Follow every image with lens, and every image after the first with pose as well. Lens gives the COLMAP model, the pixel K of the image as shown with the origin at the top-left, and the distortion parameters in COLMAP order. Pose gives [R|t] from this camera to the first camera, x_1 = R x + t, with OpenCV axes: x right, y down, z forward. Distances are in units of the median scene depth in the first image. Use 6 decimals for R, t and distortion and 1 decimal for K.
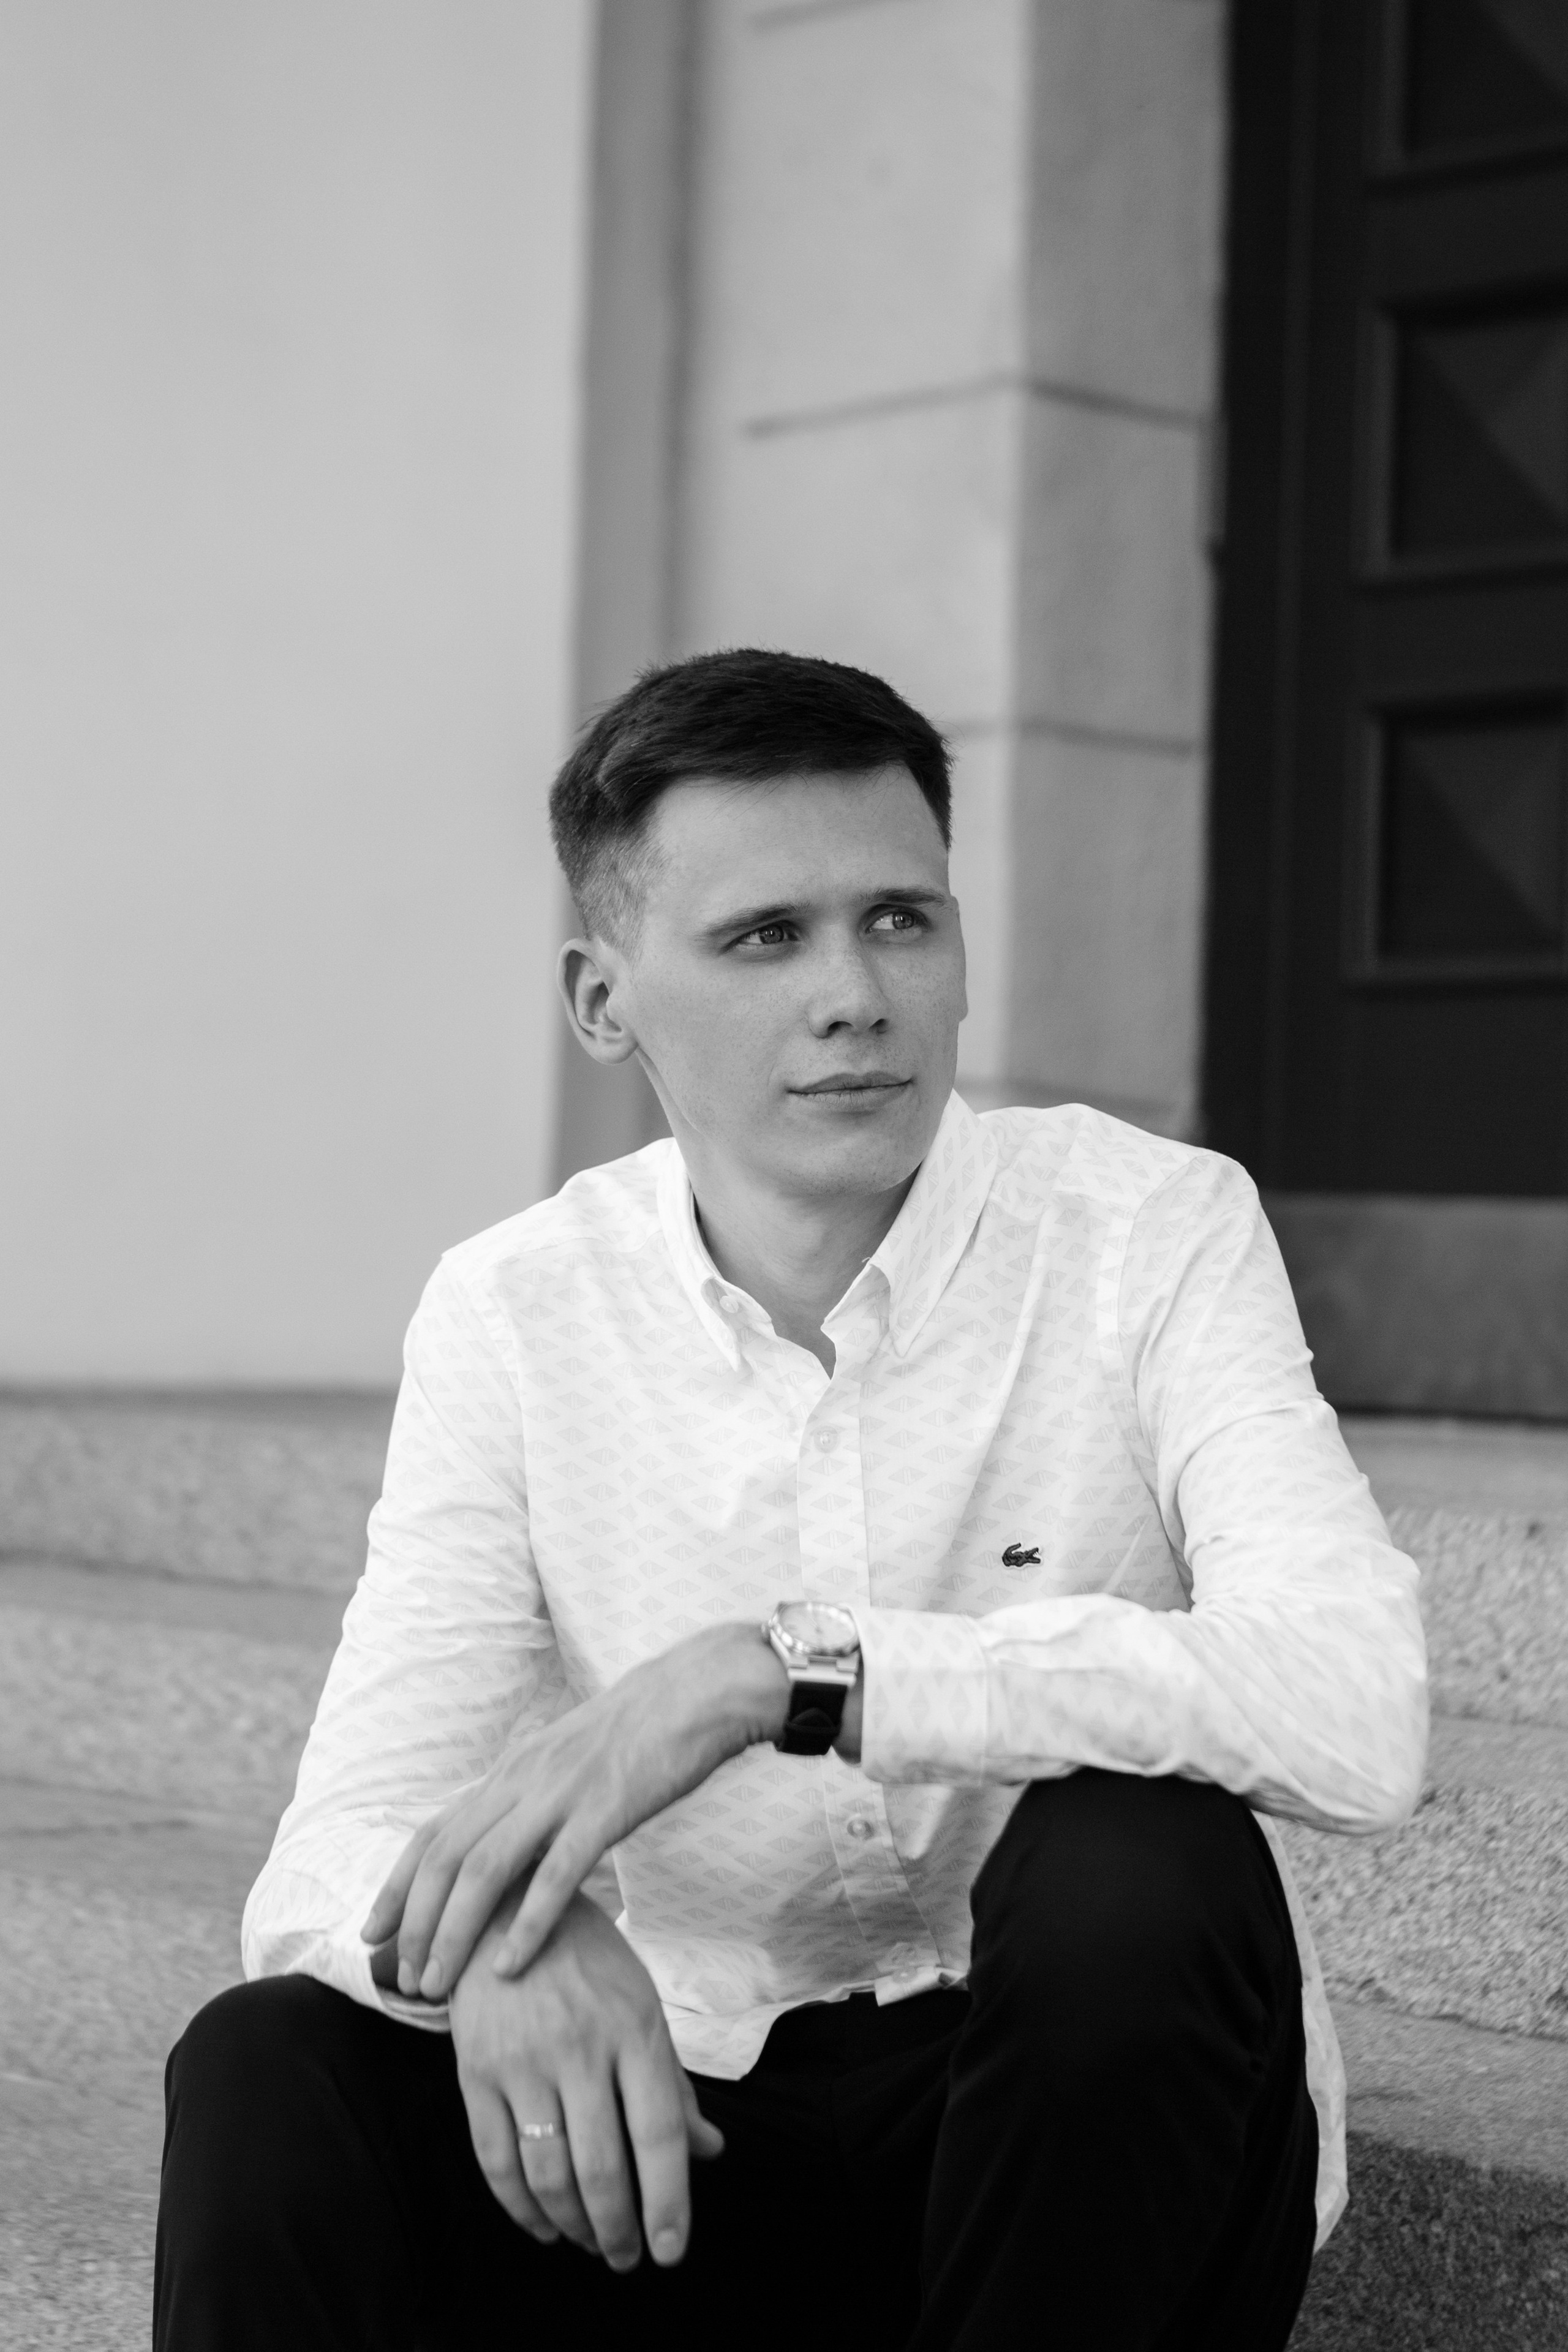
lens RADIAL K [[5008.4, 0, 781.8], [0, 5008.4, 1177.9], [0, 0, 1]] dist [0.058942, 0.000000]
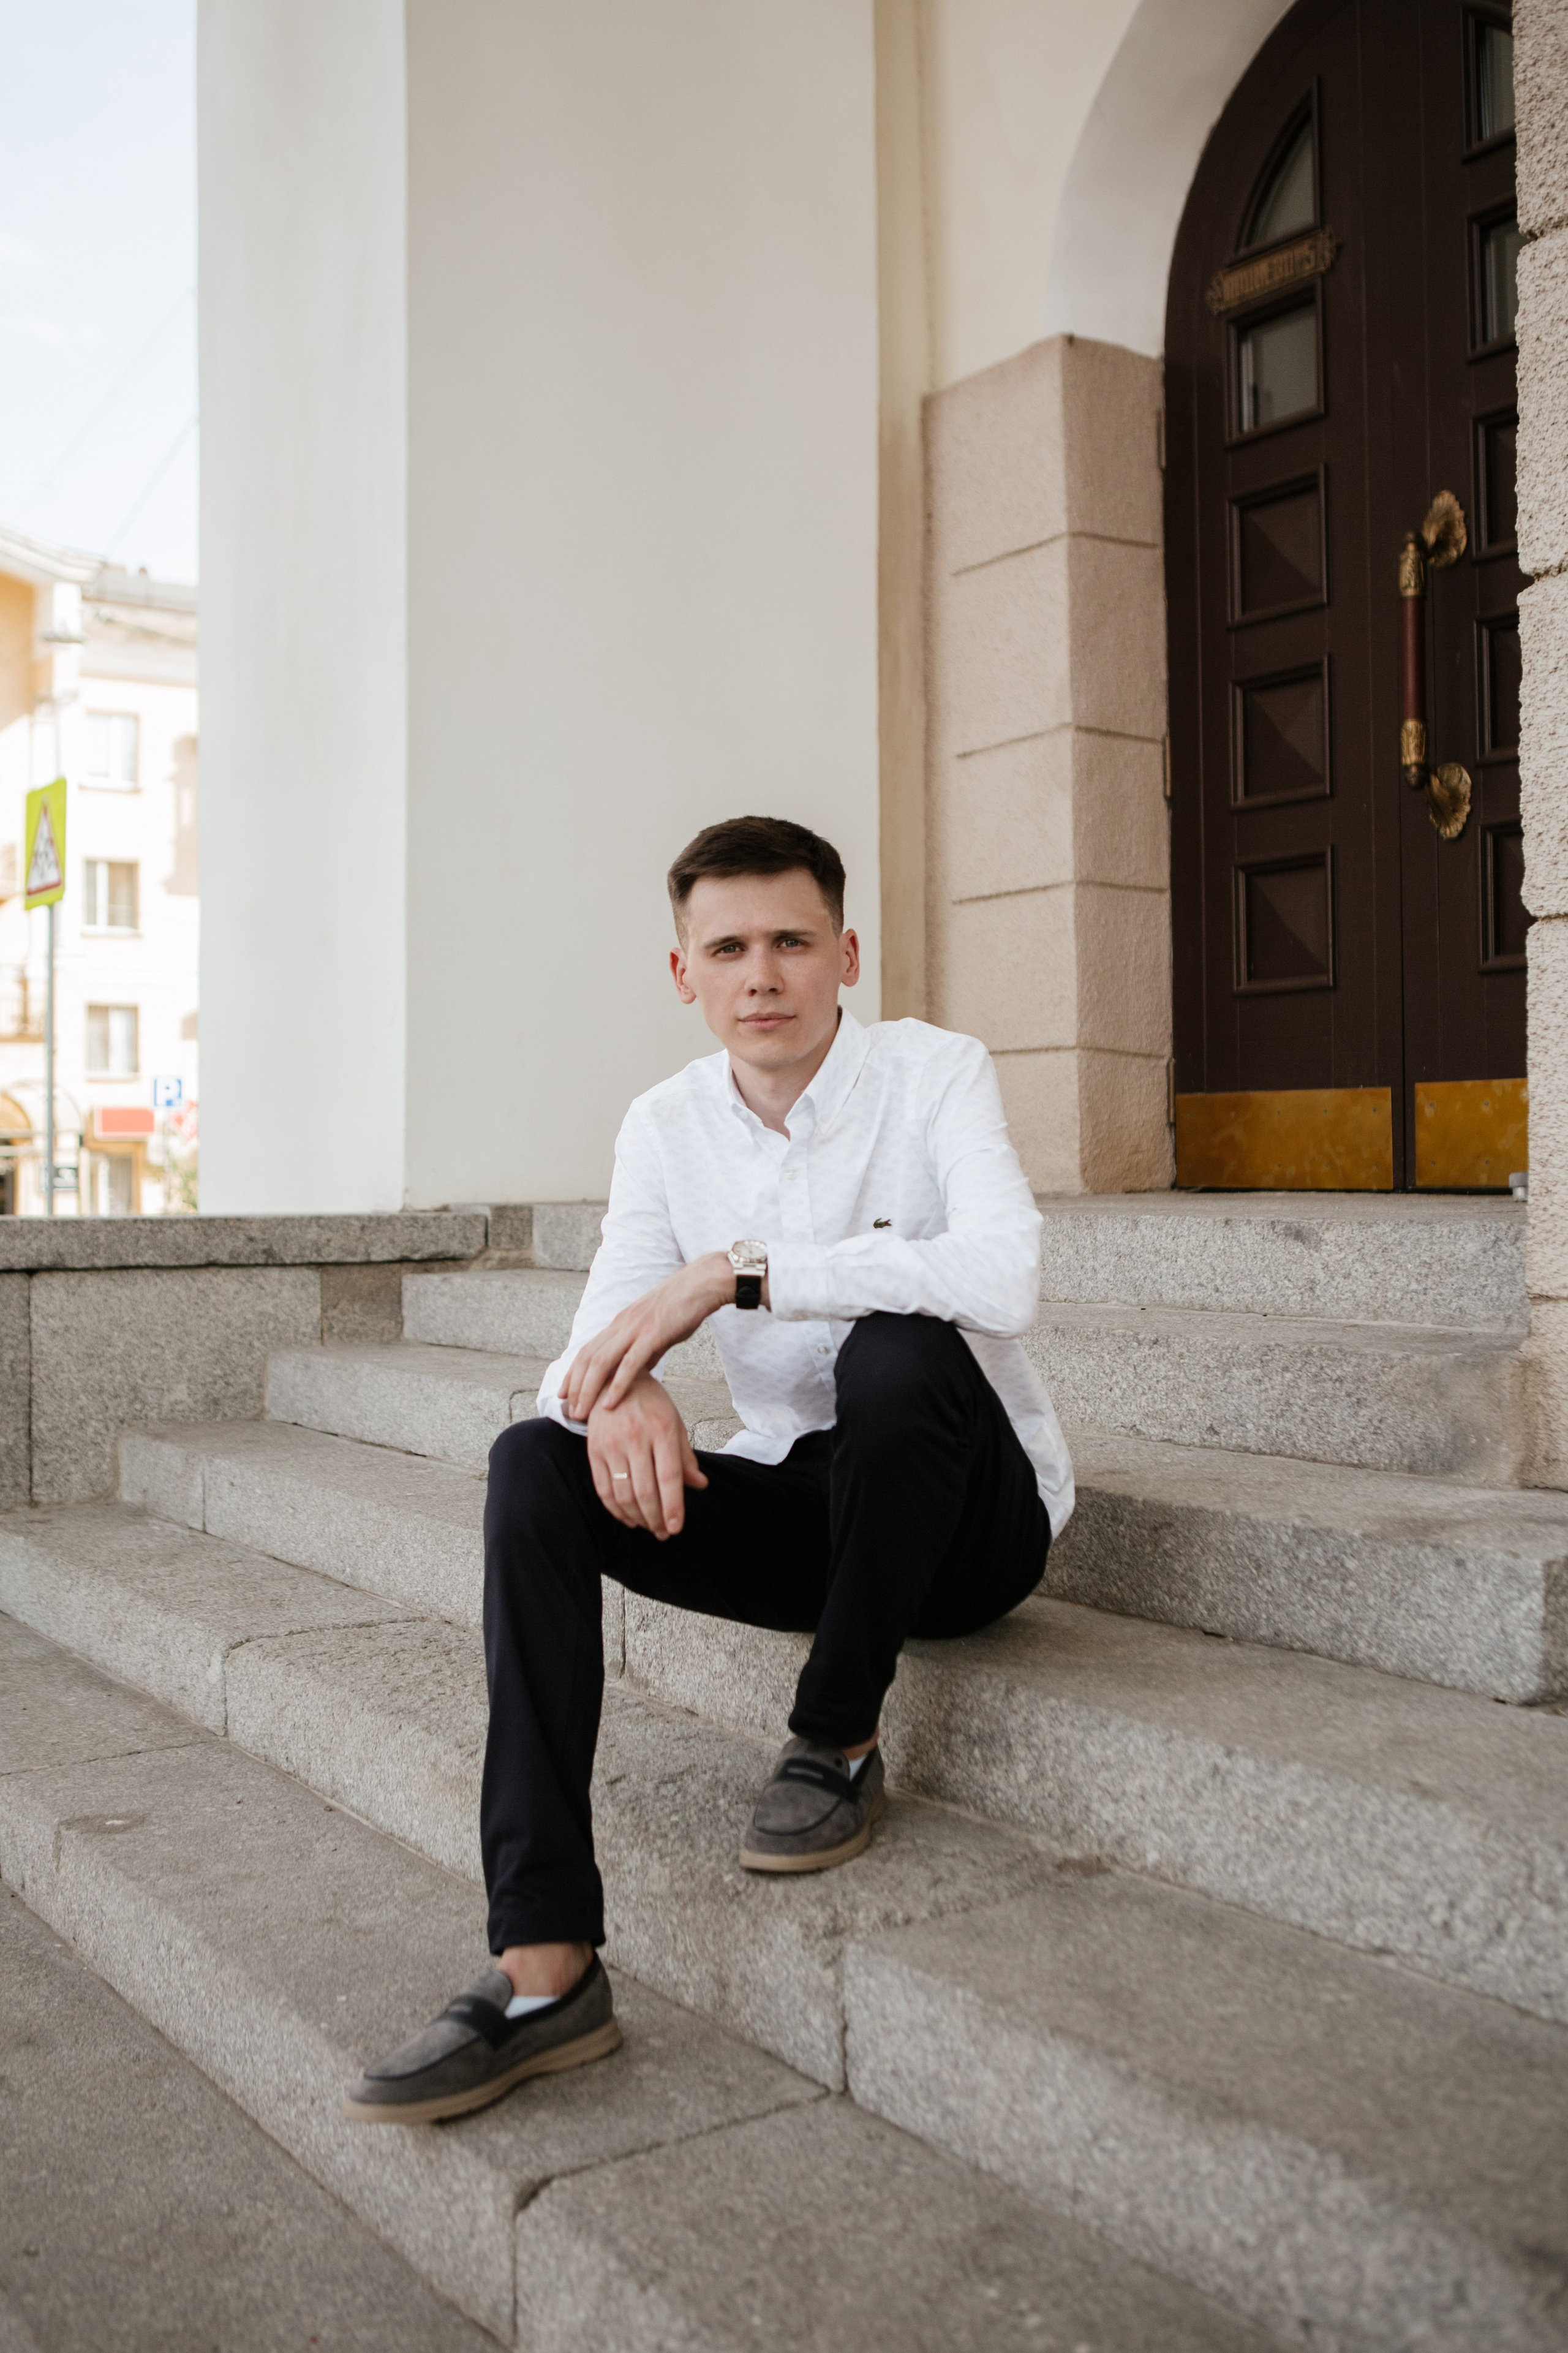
lens RADIAL K [[2264.0, 0, 789.2], [0, 2264.0, 1174.6], [0, 0, 1]] dist [-0.051864, 0.000000]
pose [[0.992349, -0.040419, -0.116658, 0.124837], [0.043543, 0.998755, 0.024351, 0.028416], [0.115528, -0.029244, 0.992874, 0.009616]]
